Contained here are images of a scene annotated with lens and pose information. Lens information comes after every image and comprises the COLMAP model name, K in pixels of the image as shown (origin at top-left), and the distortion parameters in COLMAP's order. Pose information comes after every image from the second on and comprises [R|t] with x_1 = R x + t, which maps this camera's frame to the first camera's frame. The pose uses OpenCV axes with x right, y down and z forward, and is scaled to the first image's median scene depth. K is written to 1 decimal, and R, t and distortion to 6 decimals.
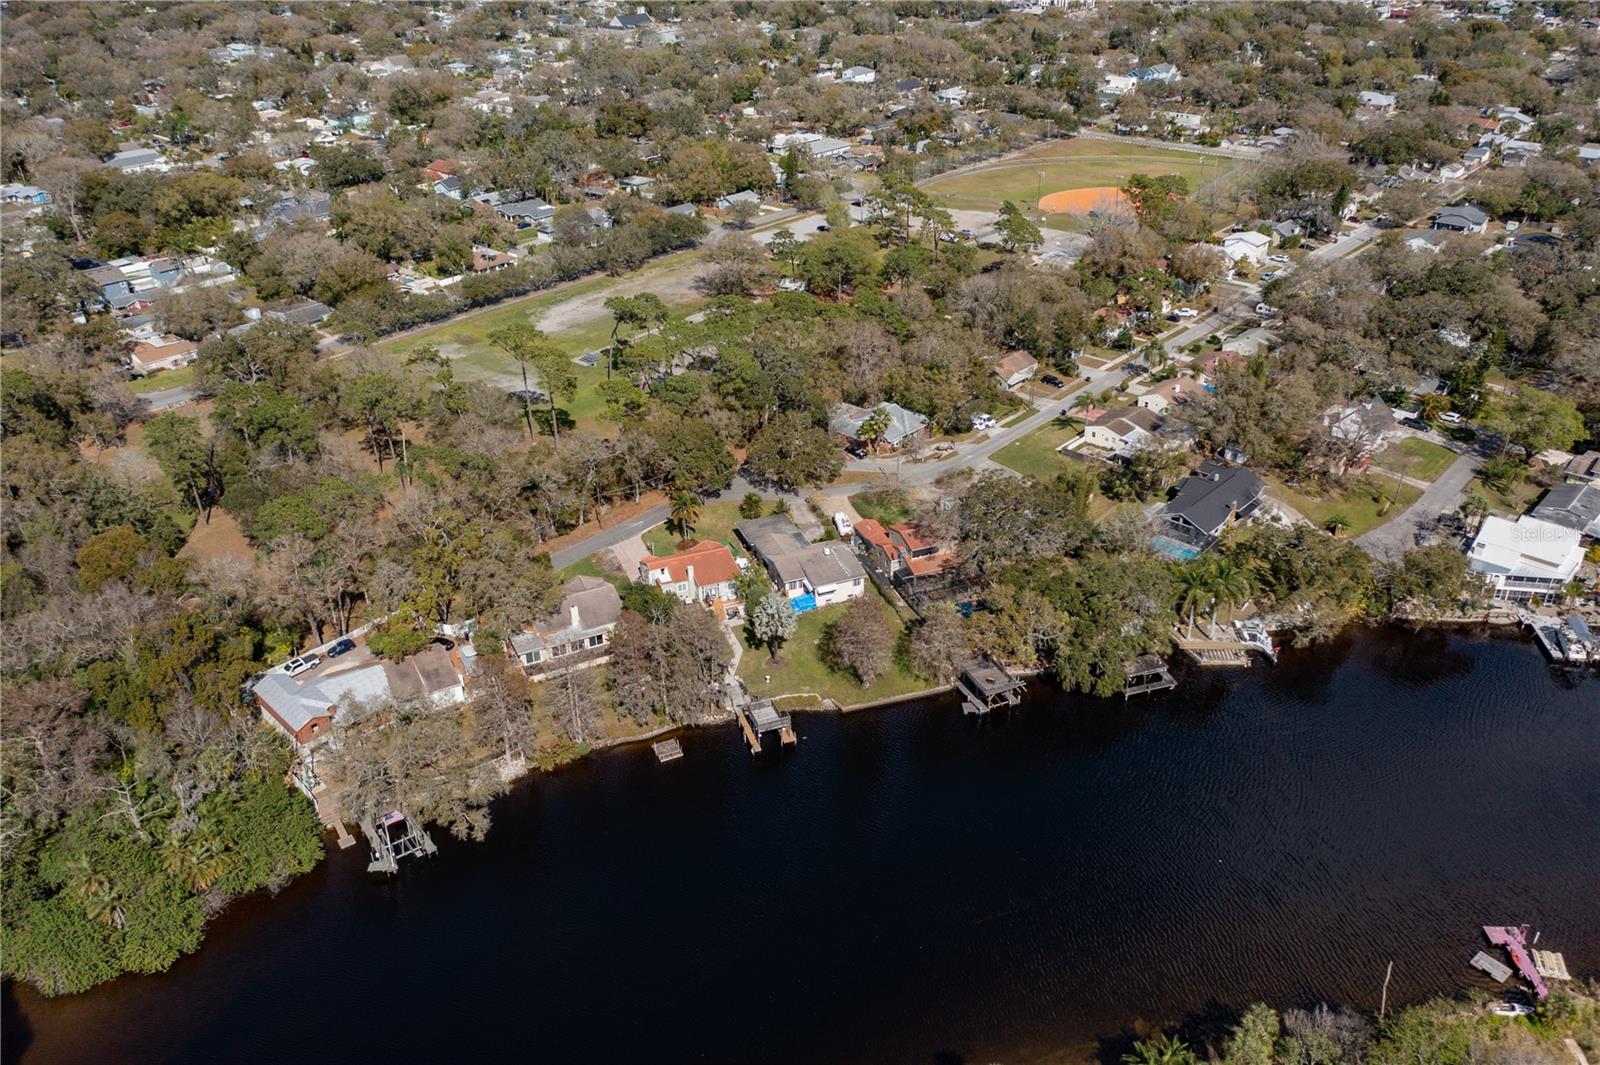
lens RADIAL K [[1282.0, 0, 800.0], [0, 1282.0, 532.5], [0, 0, 1]] dist [-0.004466, 0.006293]
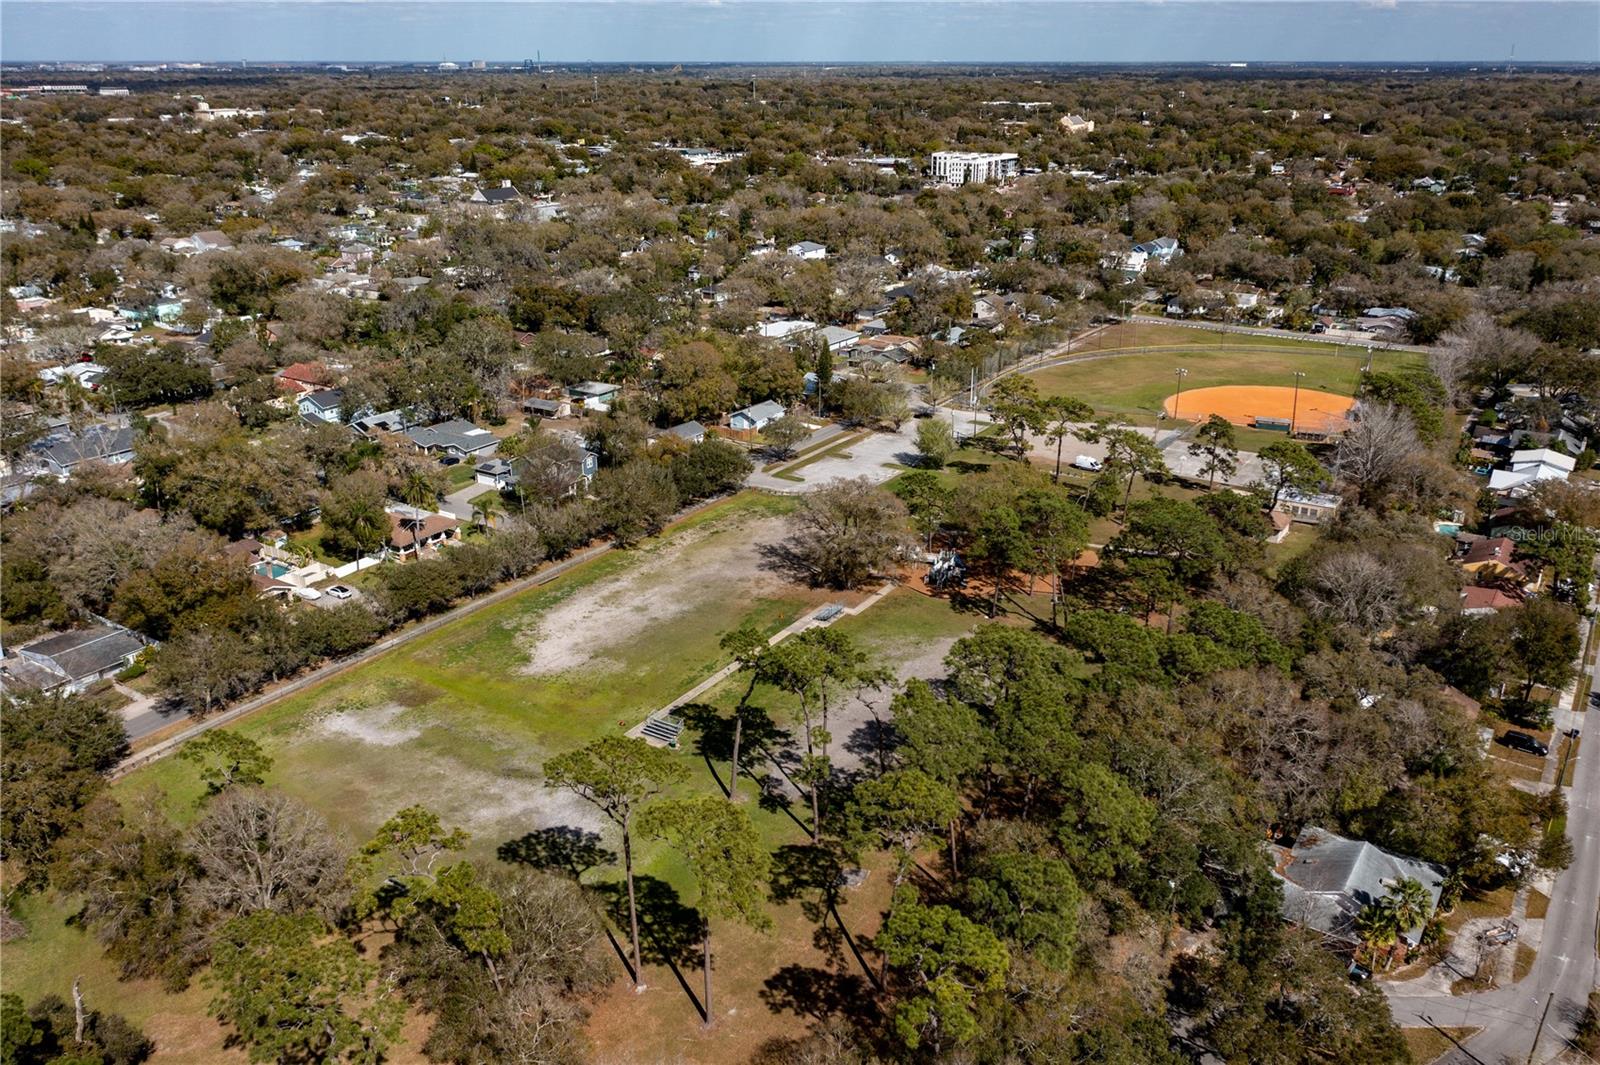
lens RADIAL K [[1282.0, 0, 800.0], [0, 1282.0, 532.5], [0, 0, 1]] dist [-0.004466, 0.006293]
pose [[0.987789, -0.035500, 0.151699, -0.118913], [0.056056, 0.989468, -0.133459, -0.091636], [-0.145363, 0.140333, 0.979375, 0.291661]]
